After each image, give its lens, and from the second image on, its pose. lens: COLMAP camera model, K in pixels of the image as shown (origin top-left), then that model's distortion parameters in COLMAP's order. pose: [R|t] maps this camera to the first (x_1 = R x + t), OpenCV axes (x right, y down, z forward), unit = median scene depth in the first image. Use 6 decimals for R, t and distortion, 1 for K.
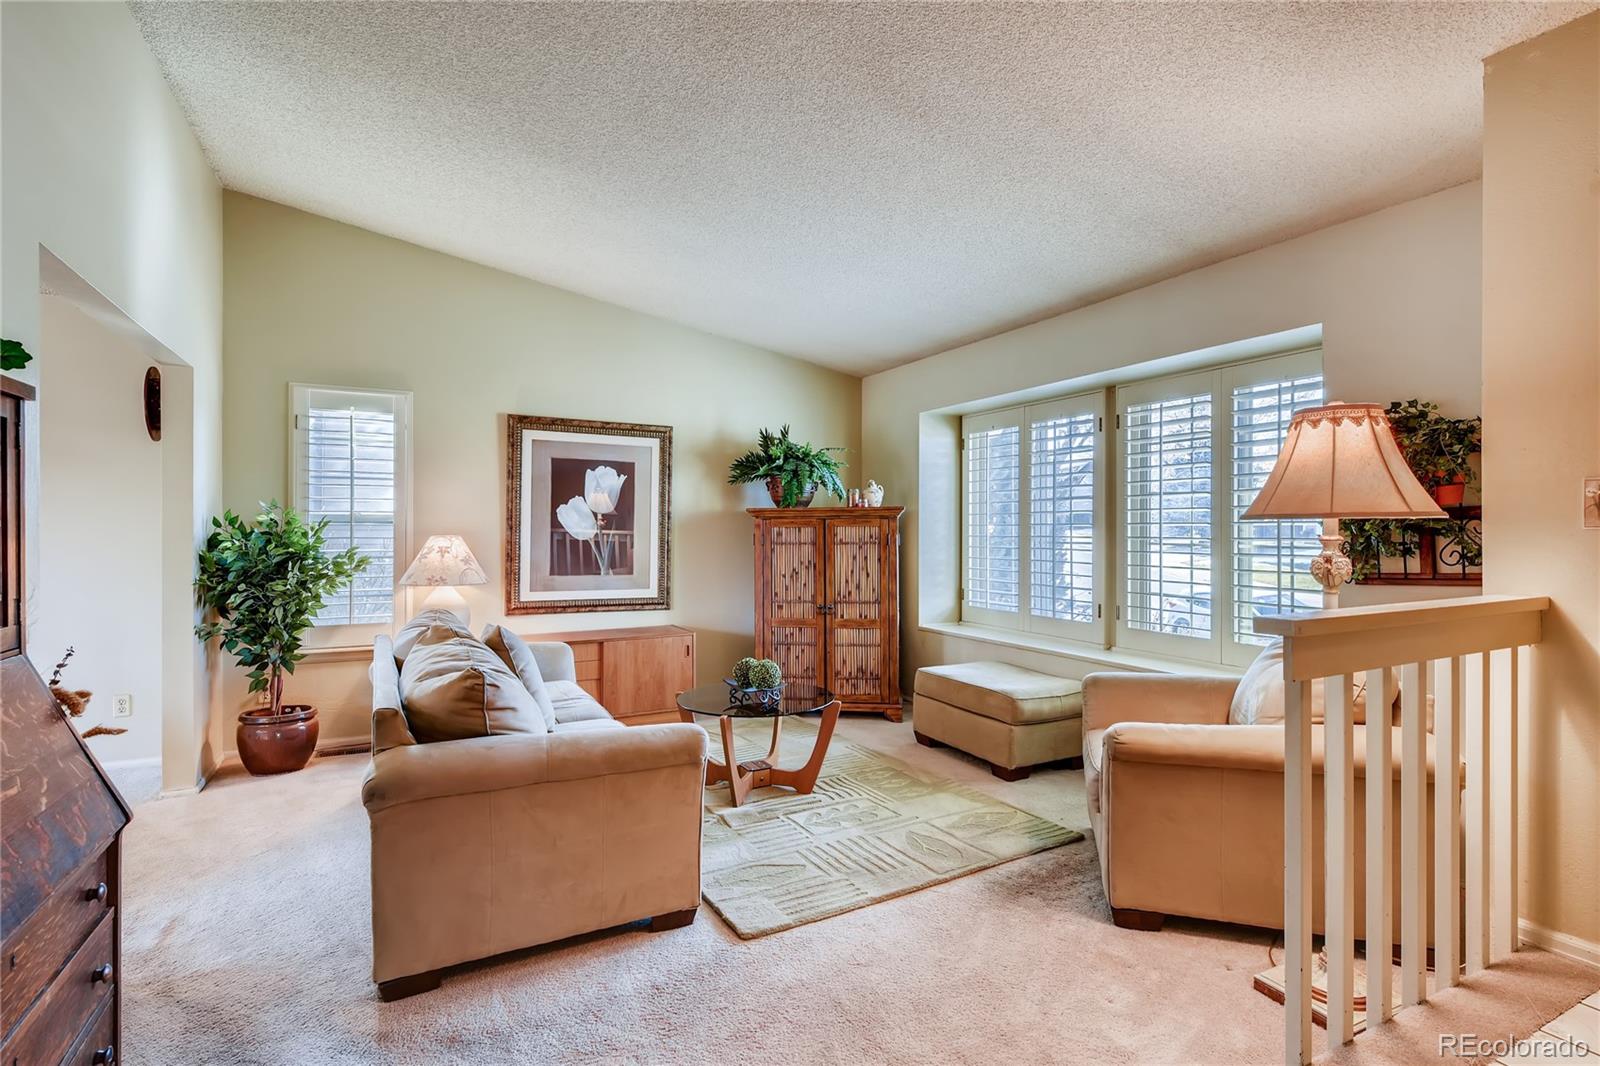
lens RADIAL K [[781.3, 0, 800.4], [0, 781.3, 519.0], [0, 0, 1]] dist [0.002312, -0.000038]
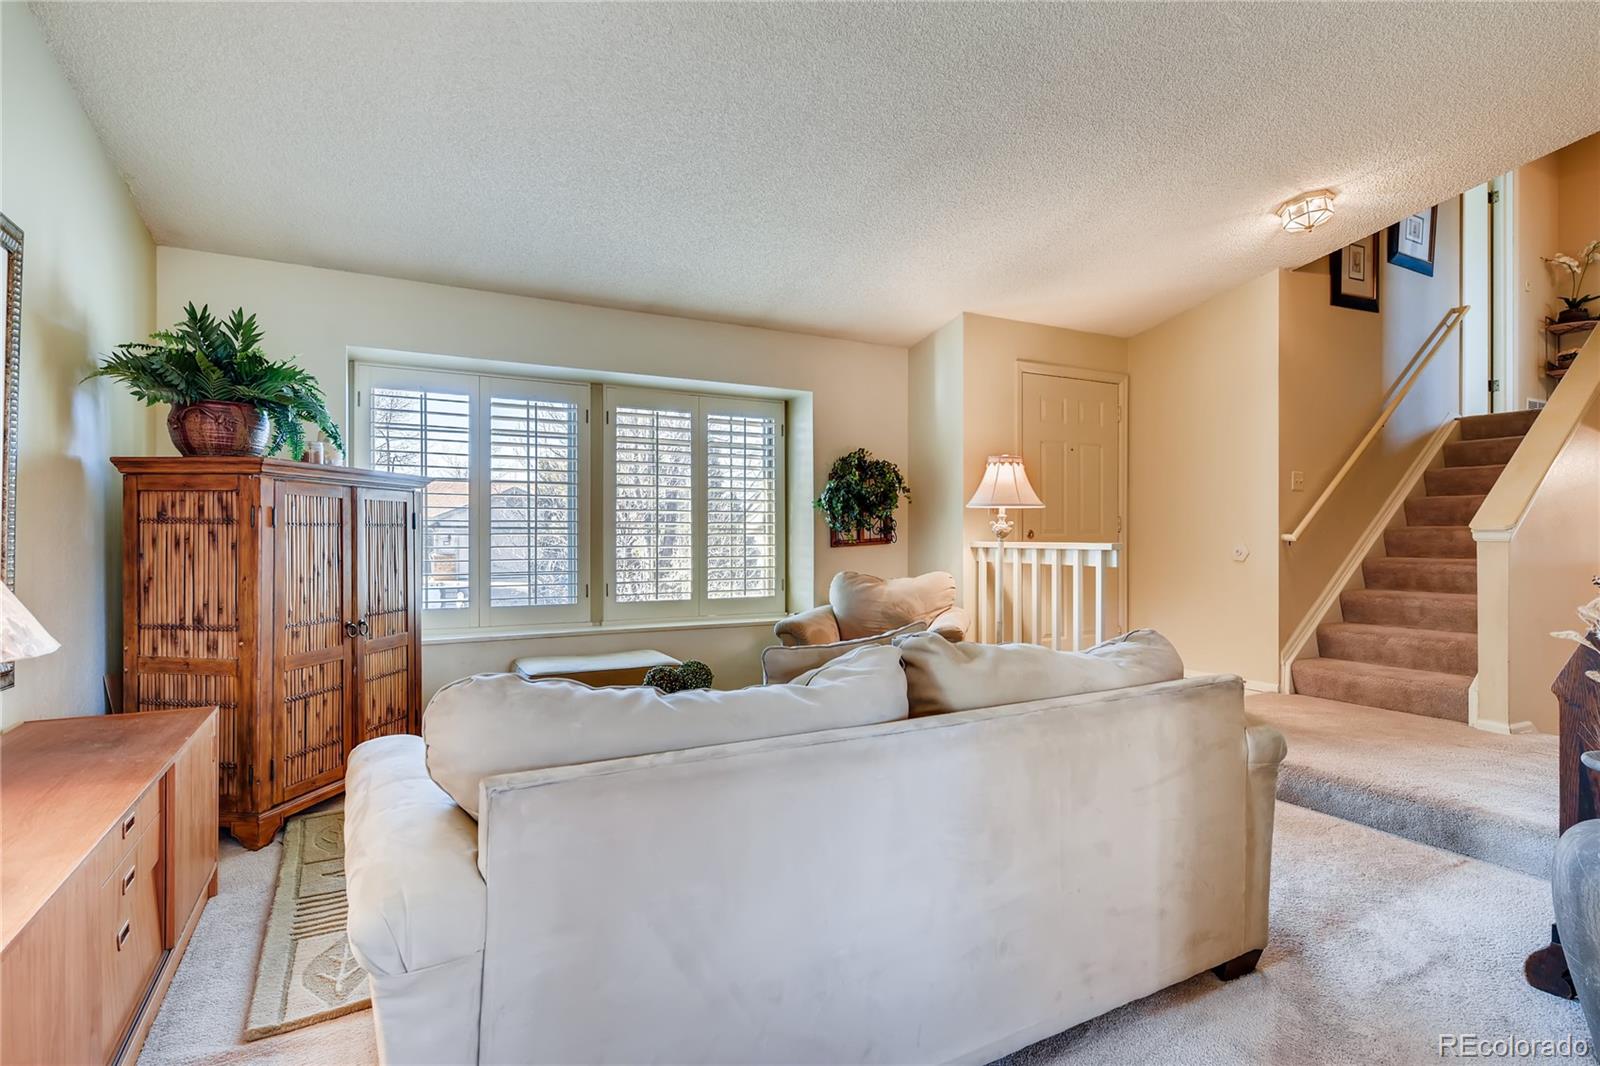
lens RADIAL K [[781.3, 0, 800.4], [0, 781.3, 519.0], [0, 0, 1]] dist [0.002312, -0.000038]
pose [[-0.020678, 0.025955, 0.999449, -0.695420], [-0.011401, 0.999592, -0.026194, 0.044945], [-0.999721, -0.011936, -0.020374, 0.739193]]
